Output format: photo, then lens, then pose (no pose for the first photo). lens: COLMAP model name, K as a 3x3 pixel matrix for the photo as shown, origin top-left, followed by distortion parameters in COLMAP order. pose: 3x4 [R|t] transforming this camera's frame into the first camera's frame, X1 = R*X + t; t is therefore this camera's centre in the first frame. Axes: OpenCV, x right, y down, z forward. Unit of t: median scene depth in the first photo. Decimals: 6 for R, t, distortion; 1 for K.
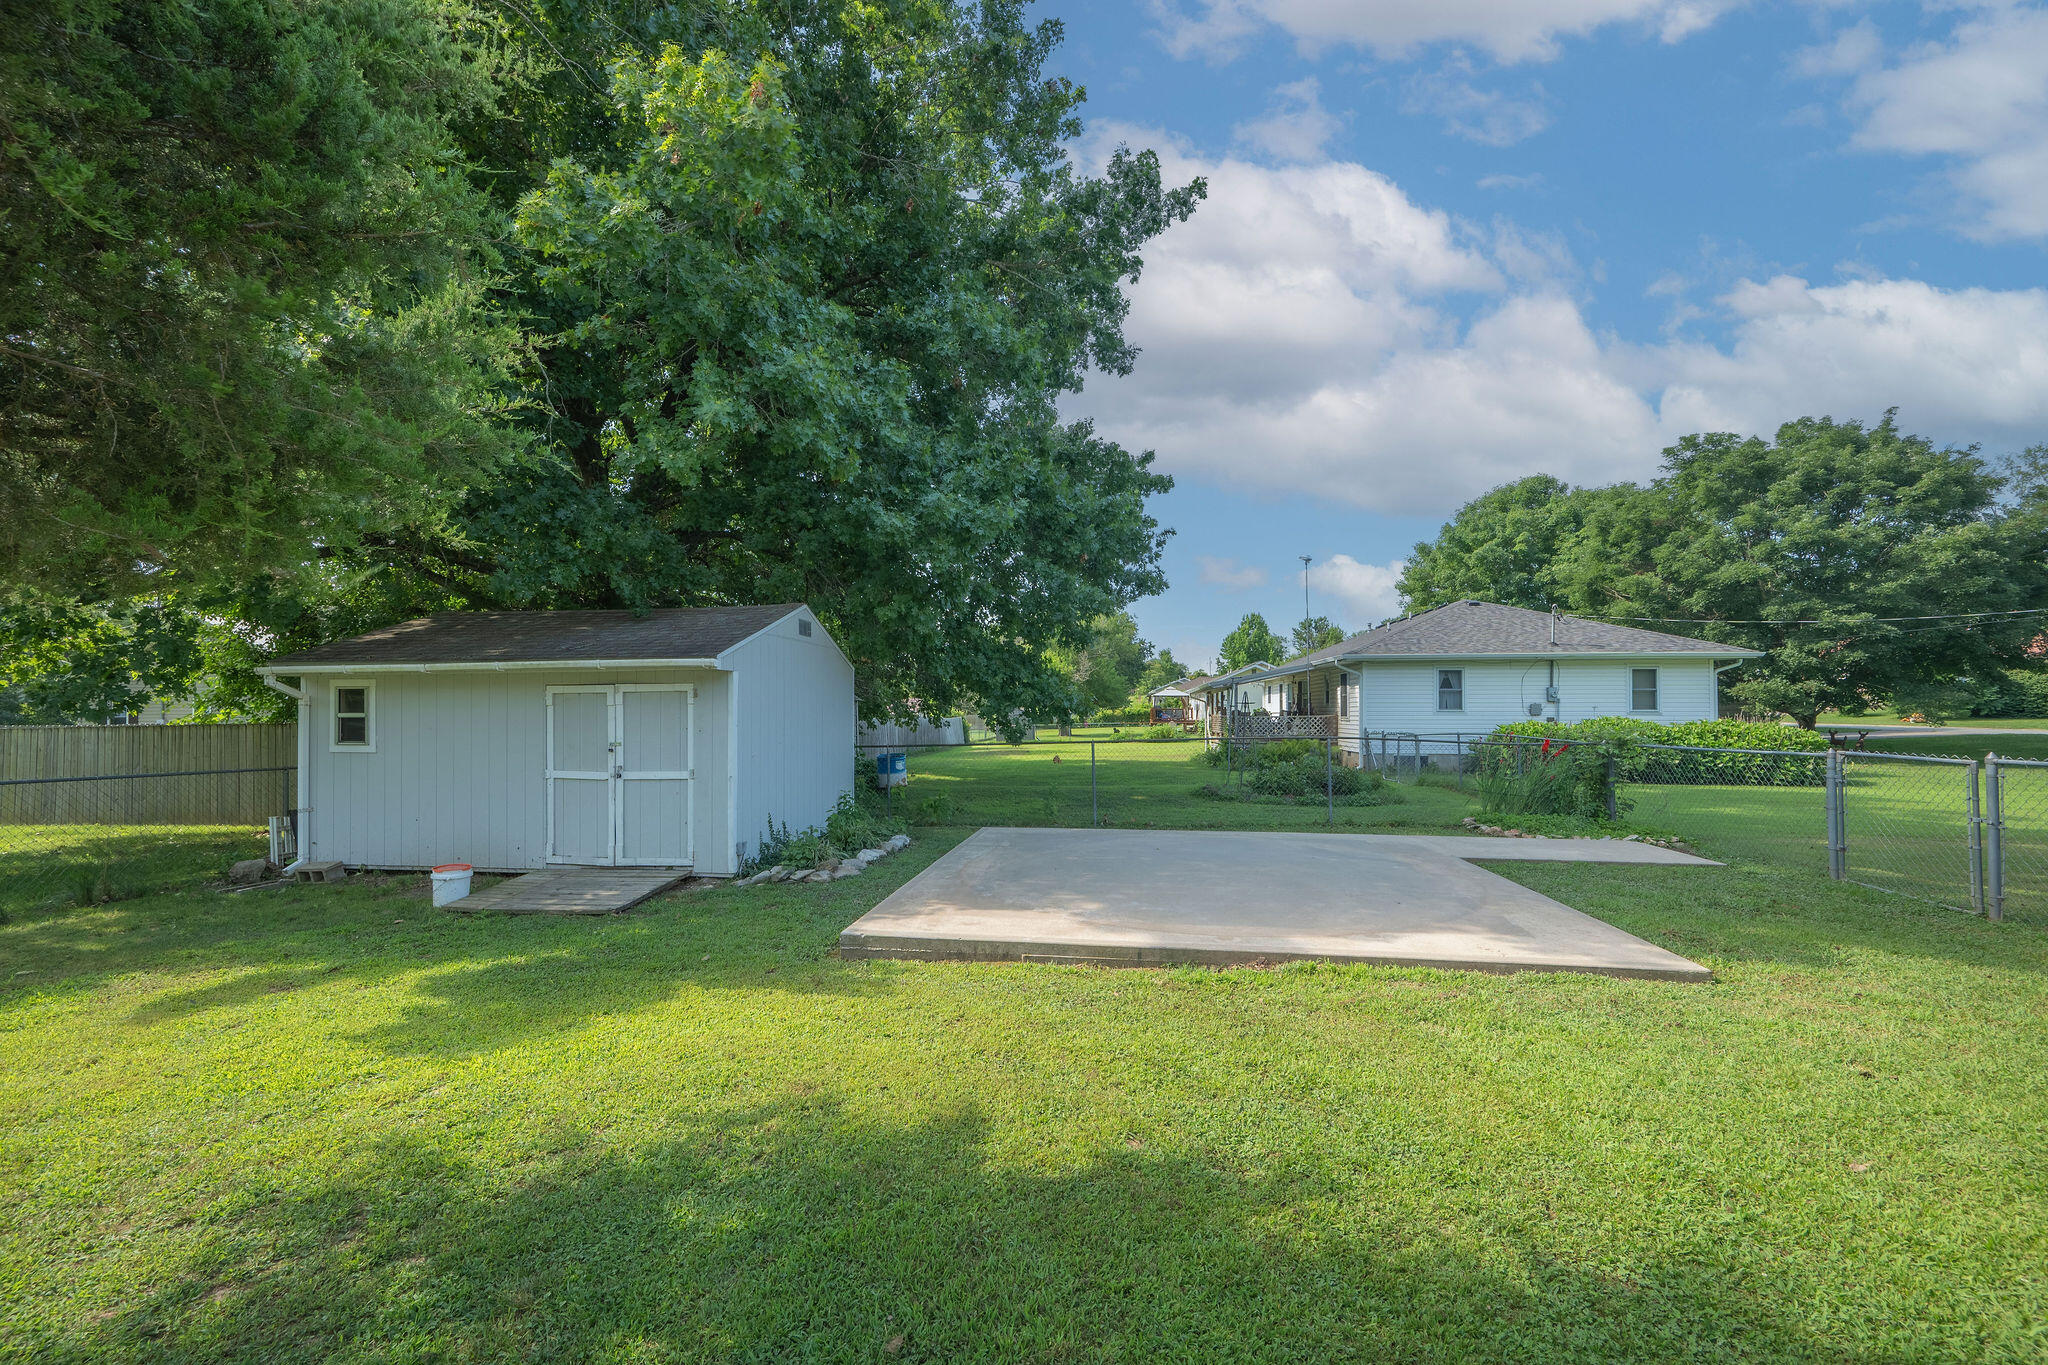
lens RADIAL K [[828.4, 0, 1017.9], [0, 828.4, 694.9], [0, 0, 1]] dist [0.004905, 0.000675]
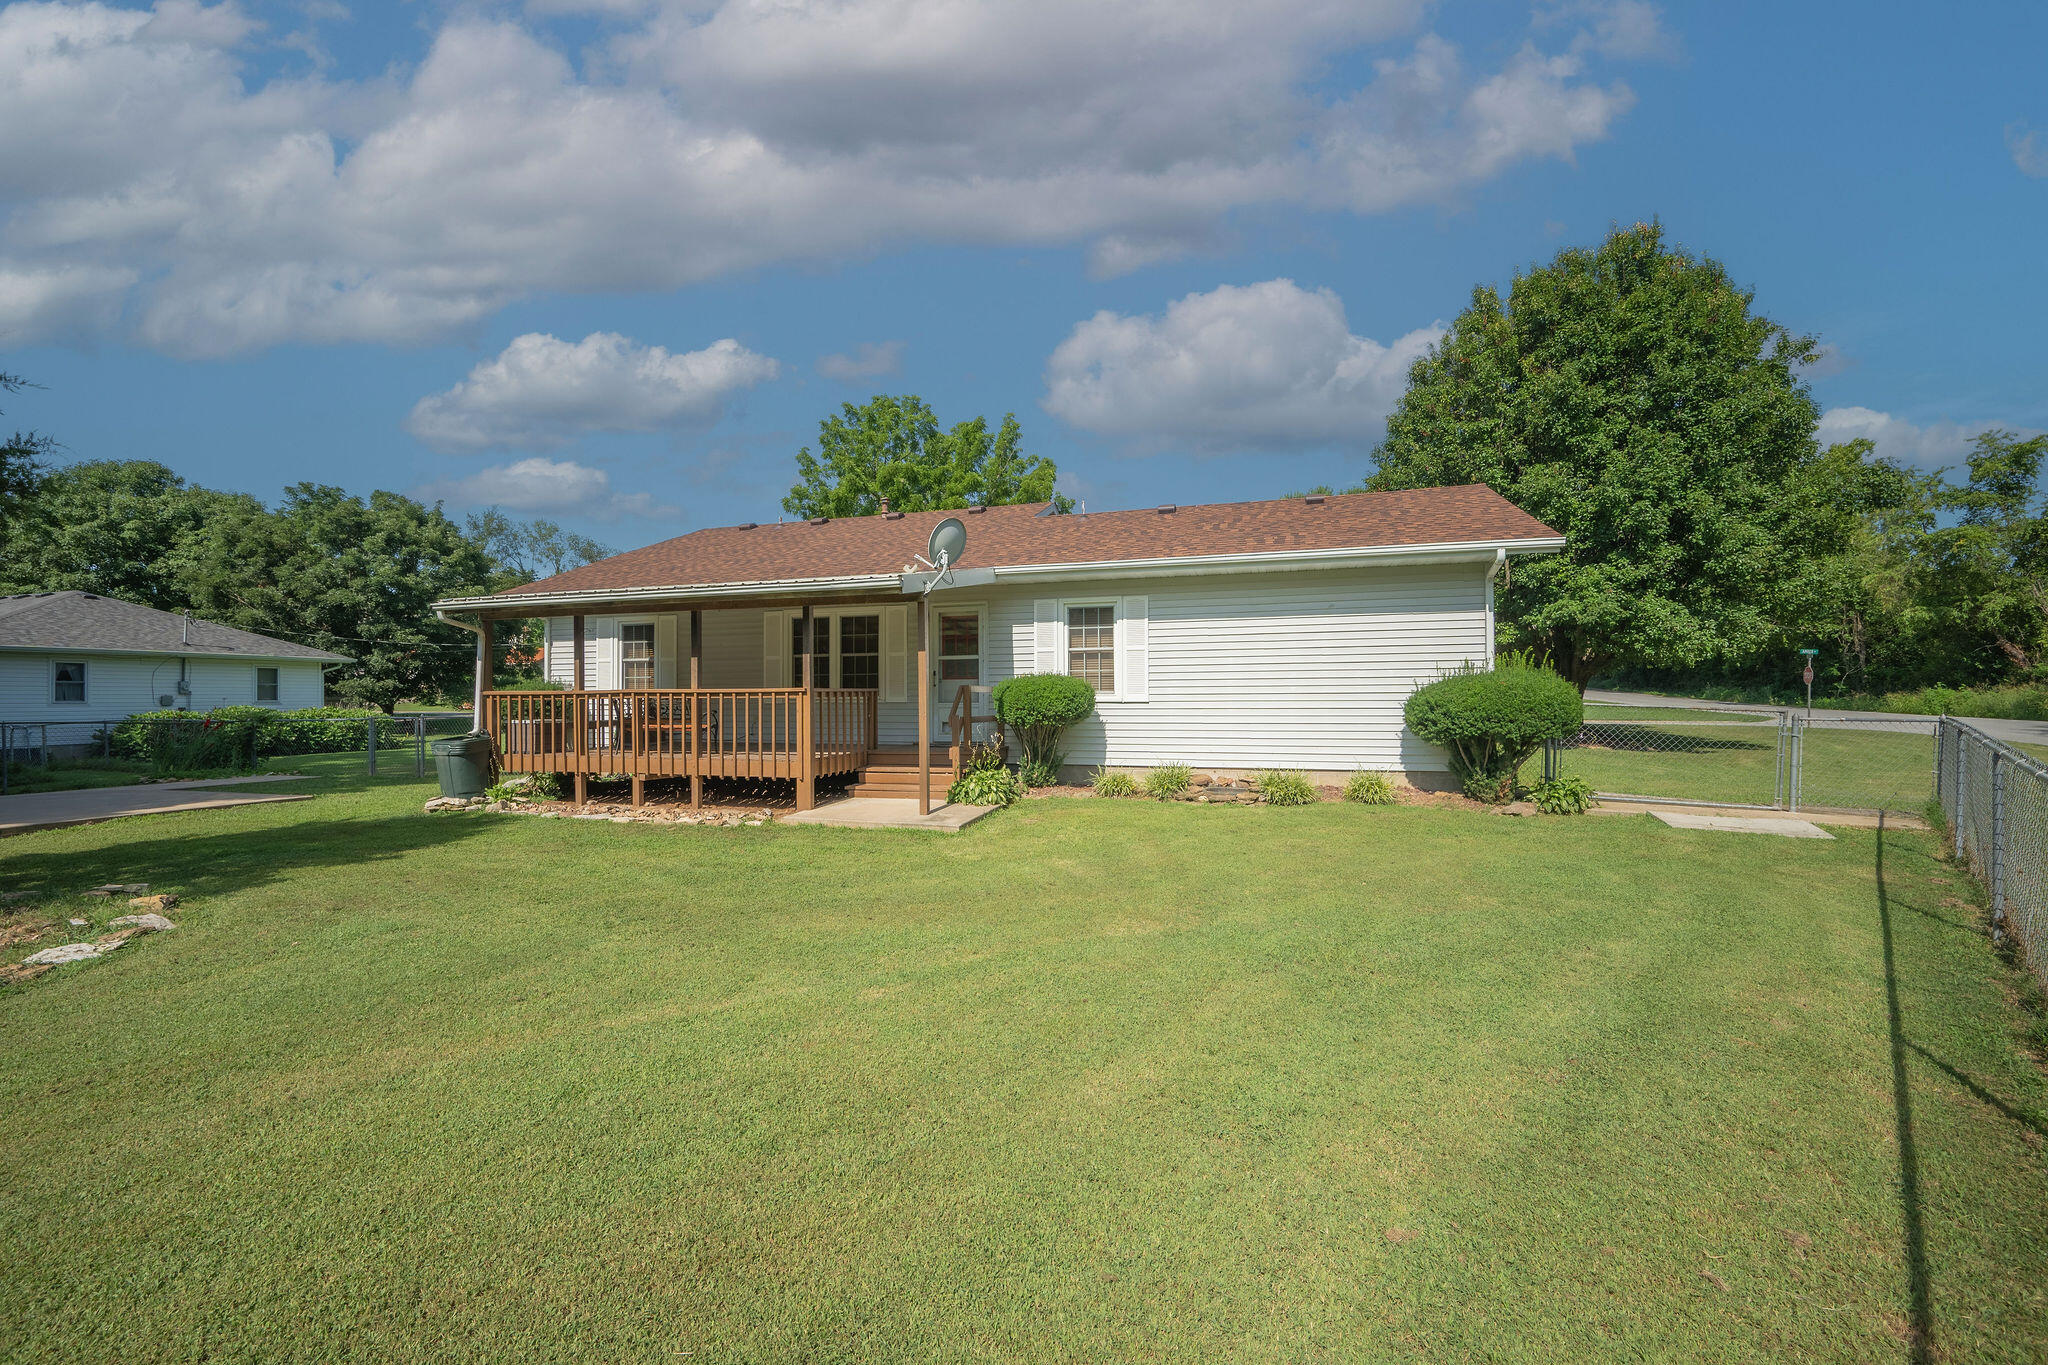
lens RADIAL K [[868.8, 0, 1020.4], [0, 868.8, 684.8], [0, 0, 1]] dist [0.003549, 0.000400]
pose [[0.199031, 0.013394, 0.979902, -0.285916], [-0.010616, 0.999877, -0.011511, -0.002351], [-0.979936, -0.008112, 0.199148, -0.347797]]
